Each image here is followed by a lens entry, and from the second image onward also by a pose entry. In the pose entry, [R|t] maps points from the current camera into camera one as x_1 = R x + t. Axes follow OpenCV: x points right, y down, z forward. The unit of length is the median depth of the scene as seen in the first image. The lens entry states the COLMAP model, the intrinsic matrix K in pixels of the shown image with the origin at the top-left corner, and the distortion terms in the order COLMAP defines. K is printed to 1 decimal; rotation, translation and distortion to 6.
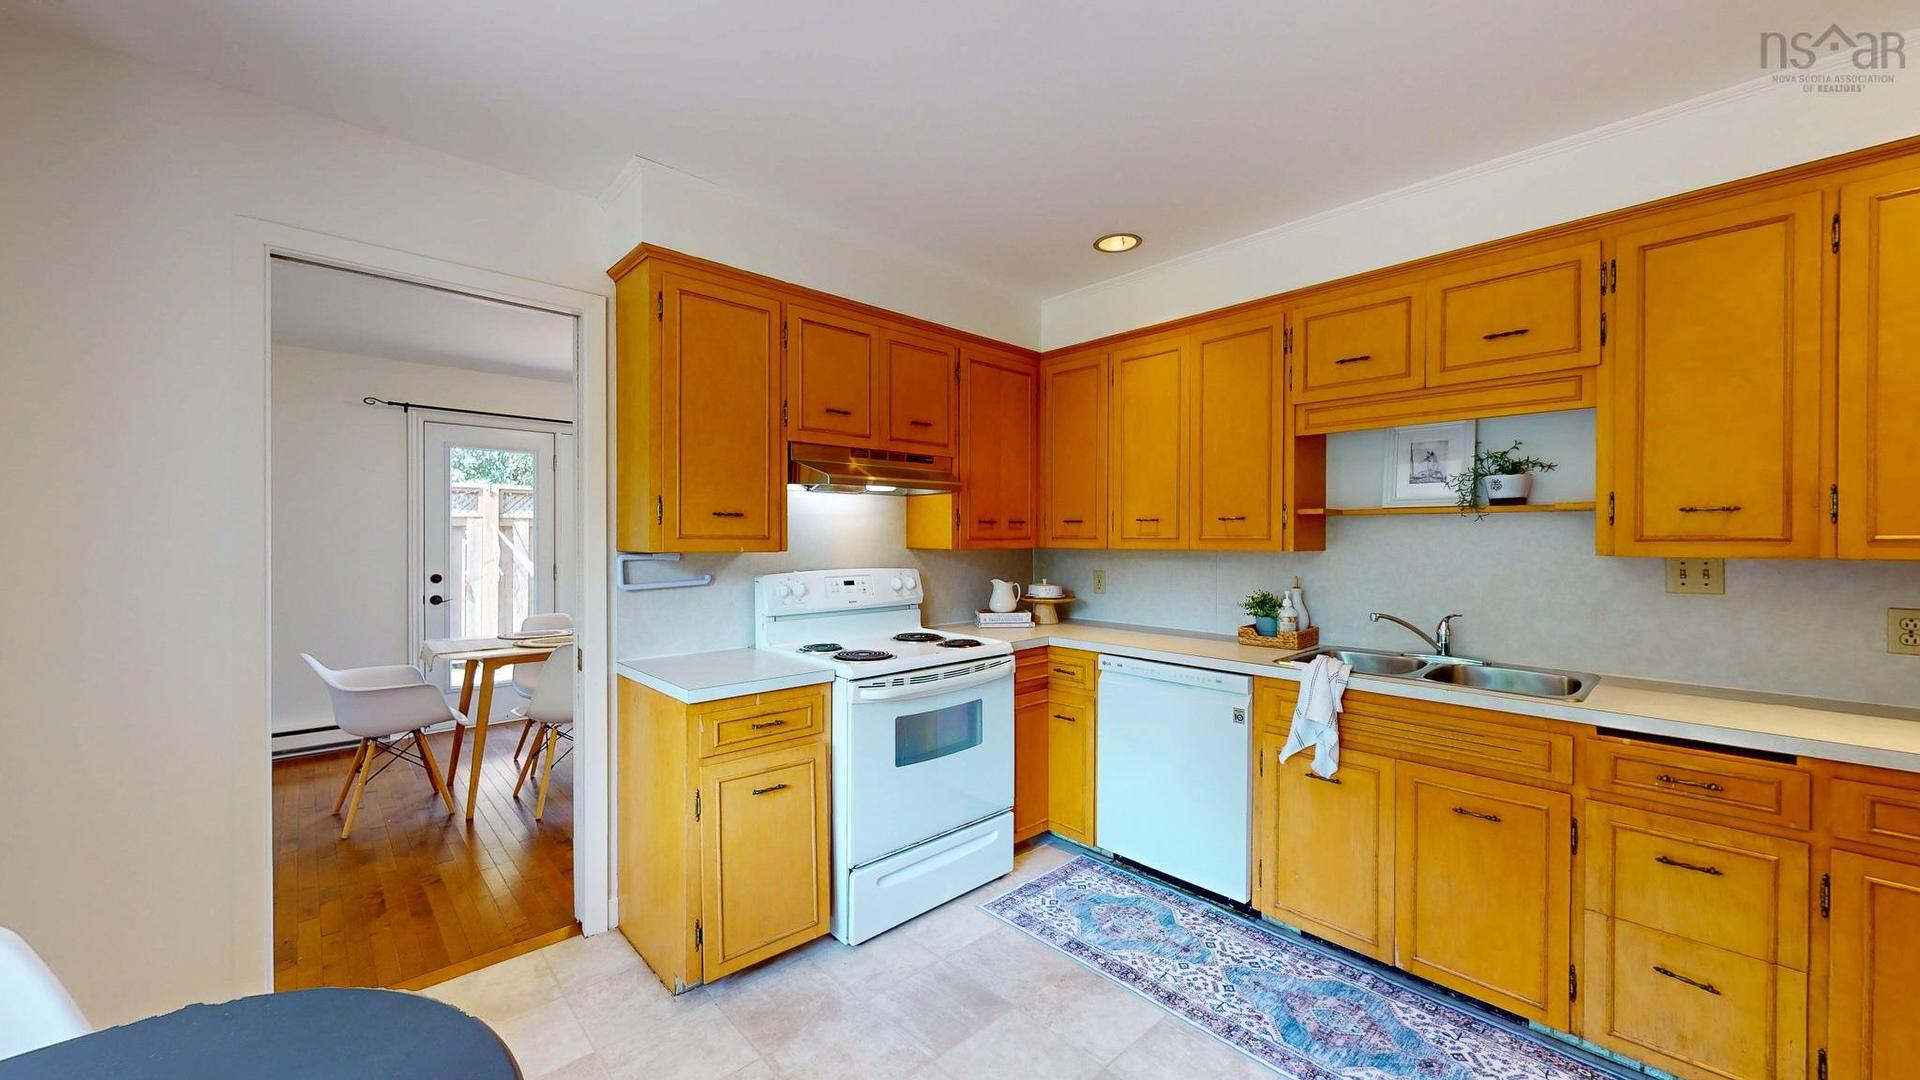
lens RADIAL K [[701.9, 0, 959.4], [0, 701.9, 539.8], [0, 0, 1]] dist [0.001474, -0.000398]
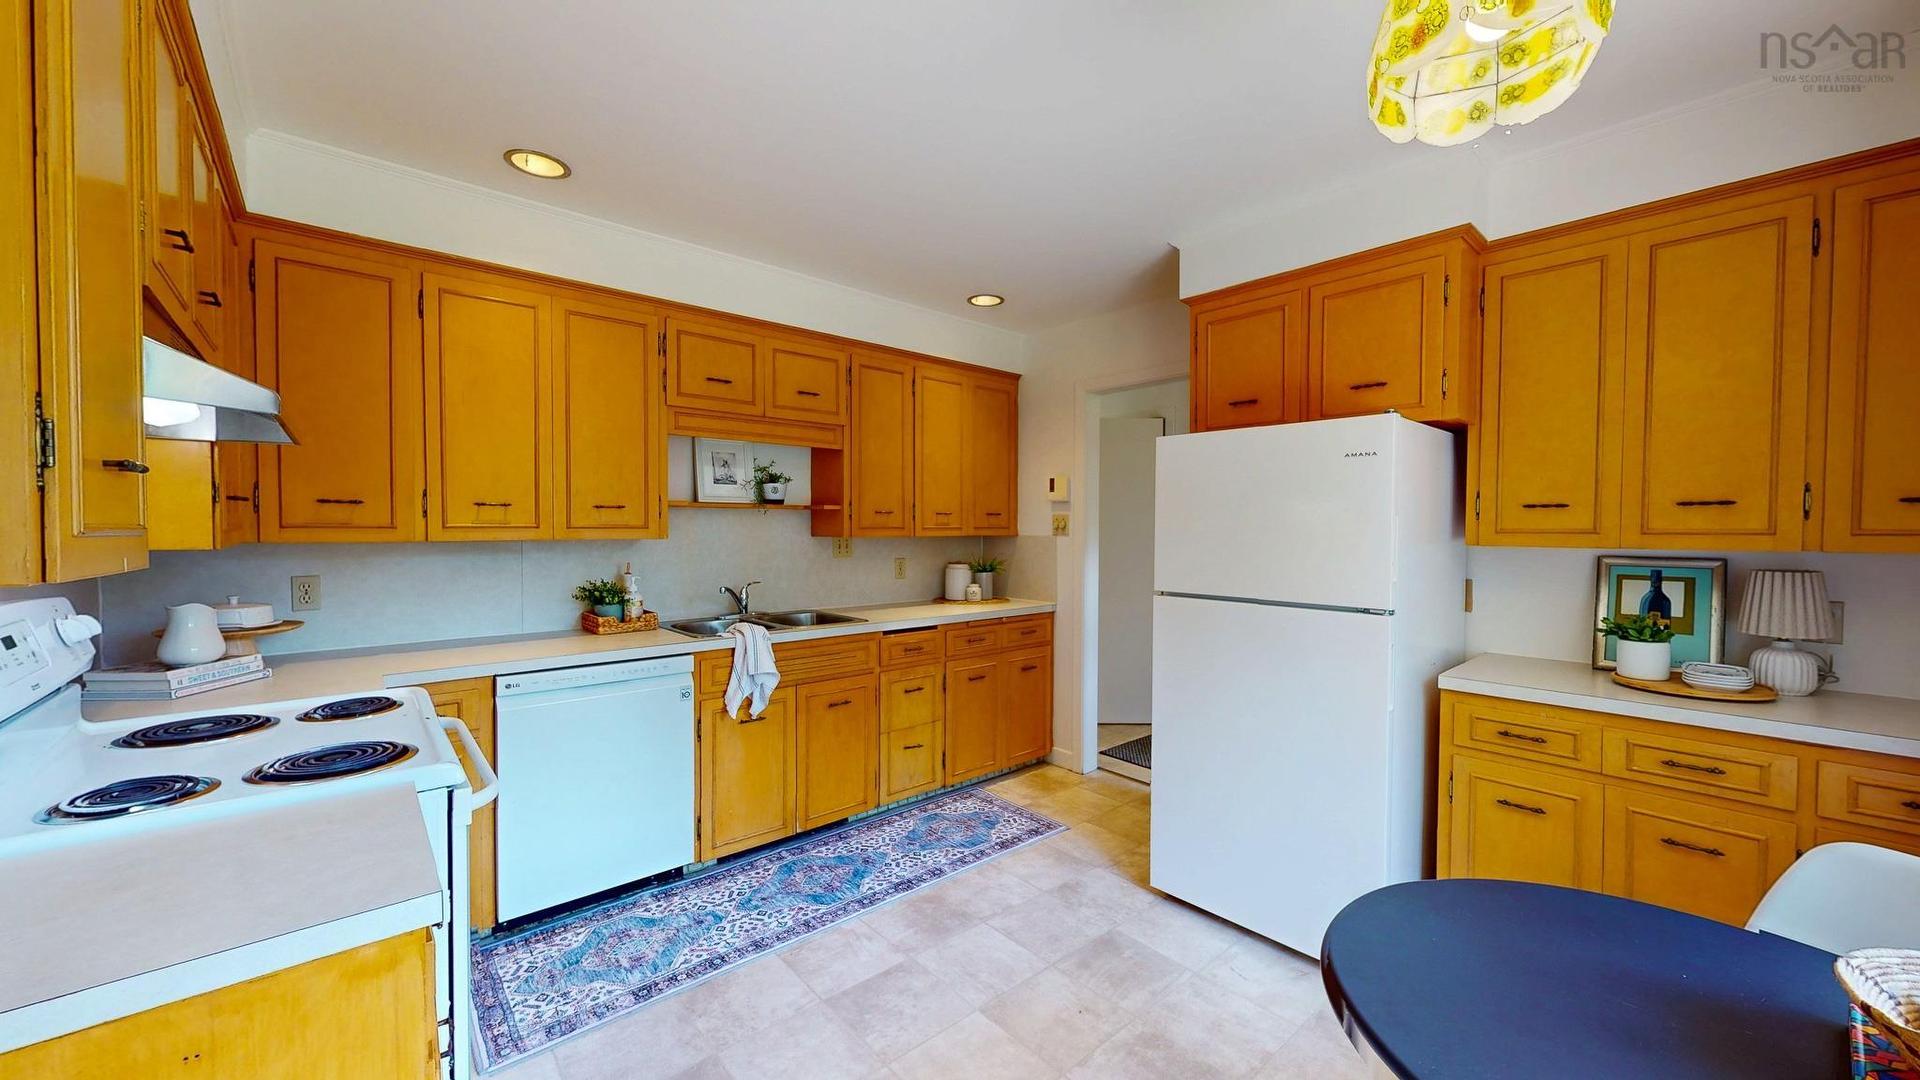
lens RADIAL K [[701.9, 0, 950.1], [0, 701.9, 543.5], [0, 0, 1]] dist [0.001474, -0.000398]
pose [[0.040004, -0.023545, 0.998922, -0.653060], [0.001622, 0.999723, 0.023499, -0.001421], [-0.999198, 0.000680, 0.040031, 0.556537]]
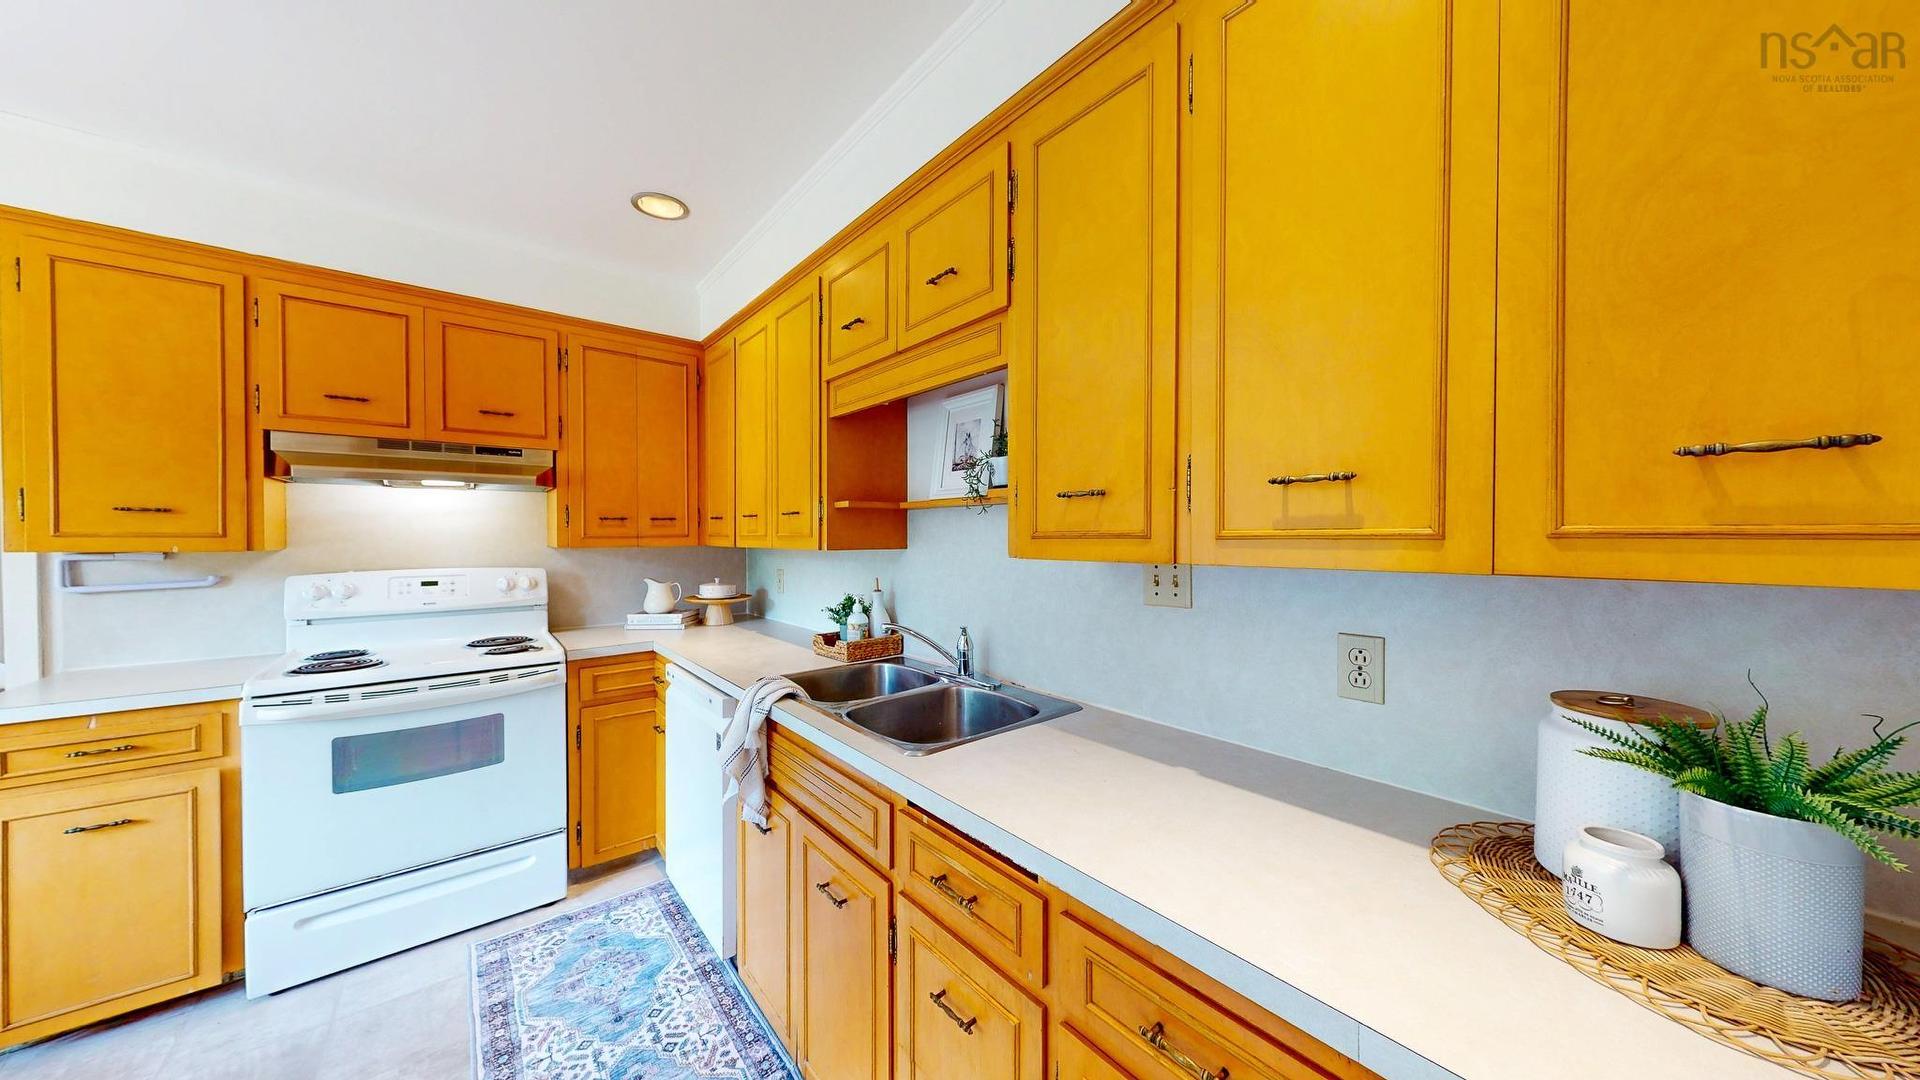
lens RADIAL K [[603.6, 0, 955.5], [0, 603.6, 542.2], [0, 0, 1]] dist [-0.000862, 0.000069]
pose [[0.998484, -0.000820, -0.055043, 0.730852], [0.001252, 0.999969, 0.007823, 0.000721], [0.055035, -0.007880, 0.998453, 0.282386]]
